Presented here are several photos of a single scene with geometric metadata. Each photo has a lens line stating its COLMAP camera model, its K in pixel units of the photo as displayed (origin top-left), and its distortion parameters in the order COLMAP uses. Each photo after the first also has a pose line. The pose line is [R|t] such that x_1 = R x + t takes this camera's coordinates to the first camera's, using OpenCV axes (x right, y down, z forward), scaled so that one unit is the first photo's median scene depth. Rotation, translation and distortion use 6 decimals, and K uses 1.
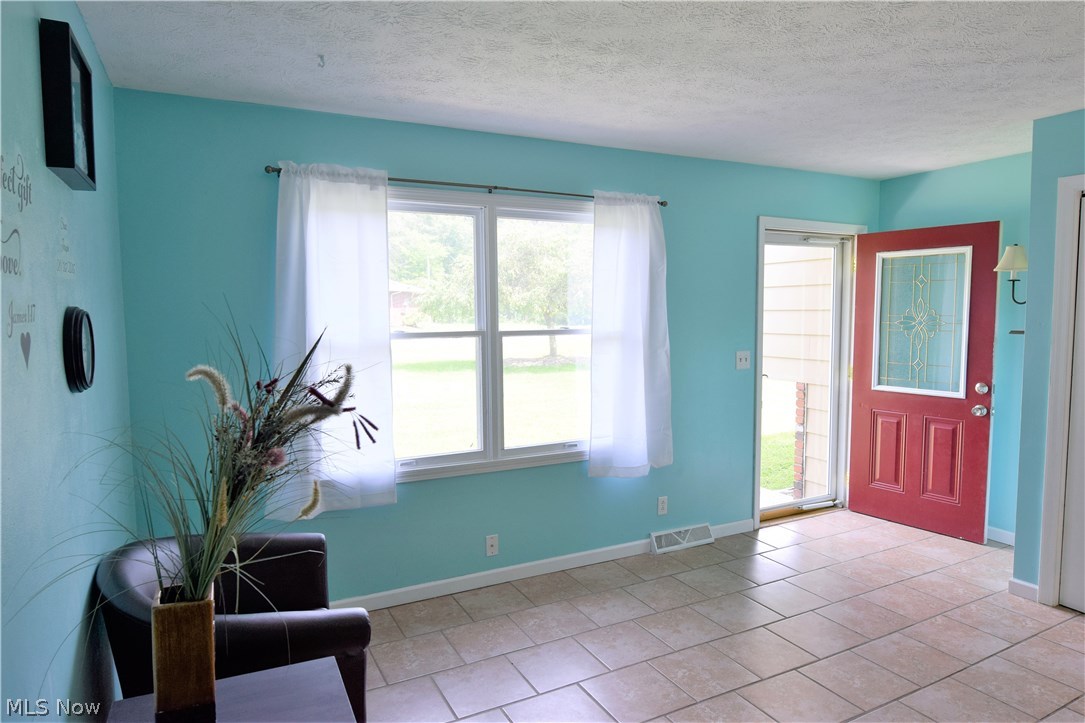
lens RADIAL K [[671.8, 0, 534.3], [0, 671.8, 363.7], [0, 0, 1]] dist [-0.008179, -0.009304]
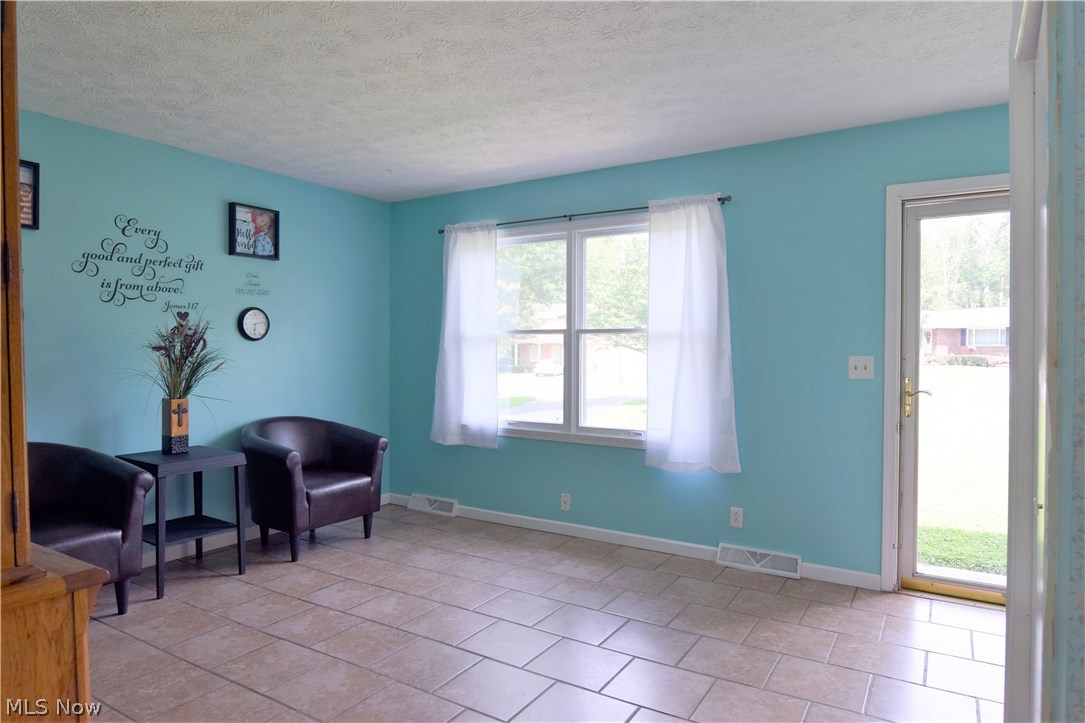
lens RADIAL K [[671.8, 0, 525.2], [0, 671.8, 364.1], [0, 0, 1]] dist [-0.008179, -0.009304]
pose [[0.490657, 0.028327, -0.870892, 0.924033], [-0.078254, 0.996865, -0.011663, 0.035219], [0.867832, 0.073873, 0.491336, 0.293991]]
